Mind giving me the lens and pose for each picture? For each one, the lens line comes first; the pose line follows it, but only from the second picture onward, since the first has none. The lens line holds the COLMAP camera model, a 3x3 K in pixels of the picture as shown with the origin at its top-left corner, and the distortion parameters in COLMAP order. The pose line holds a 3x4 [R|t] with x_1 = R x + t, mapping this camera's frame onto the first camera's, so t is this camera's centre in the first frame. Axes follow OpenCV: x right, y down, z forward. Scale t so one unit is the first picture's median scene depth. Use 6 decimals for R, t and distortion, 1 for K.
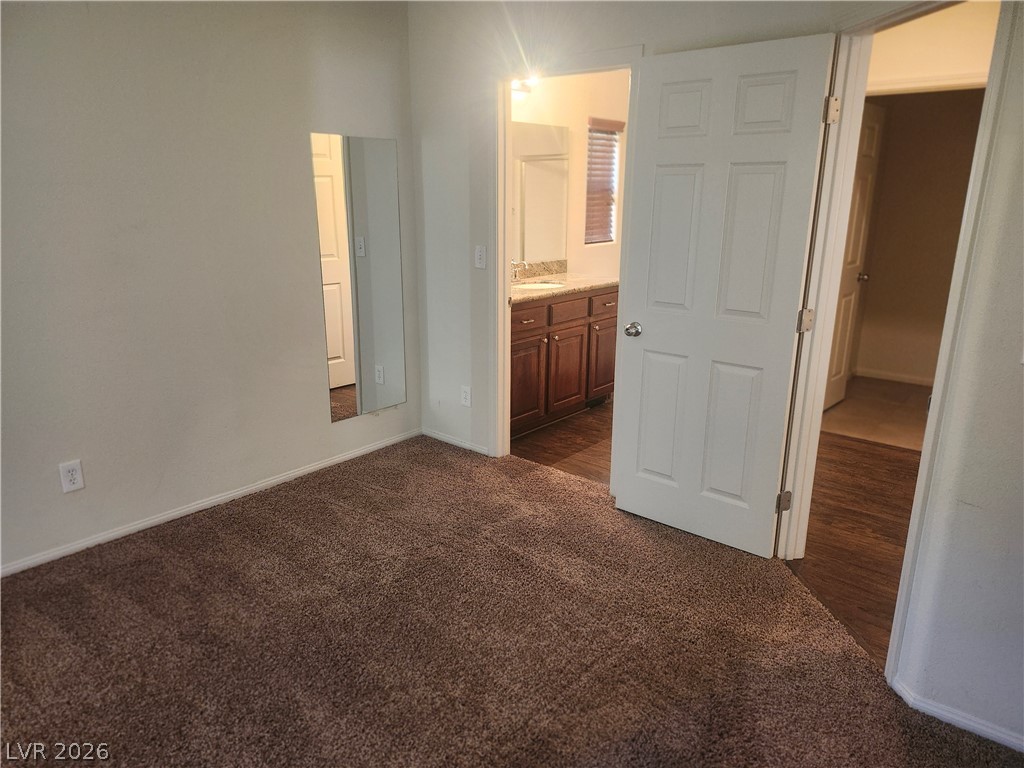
lens RADIAL K [[720.8, 0, 487.5], [0, 720.8, 398.5], [0, 0, 1]] dist [0.071187, -0.076767]
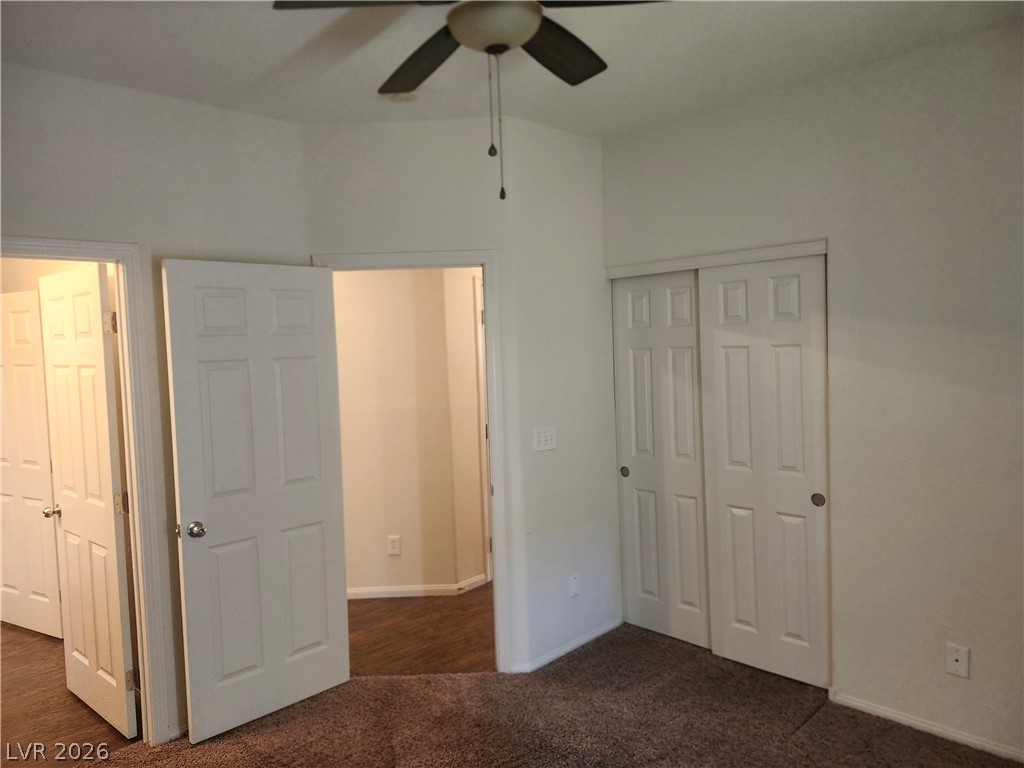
lens RADIAL K [[720.8, 0, 512.4], [0, 720.8, 378.4], [0, 0, 1]] dist [0.071187, -0.076767]
pose [[0.052720, -0.048892, 0.997412, -0.640576], [0.312110, 0.949571, 0.030050, -0.166453], [-0.948582, 0.309718, 0.065321, 0.457767]]
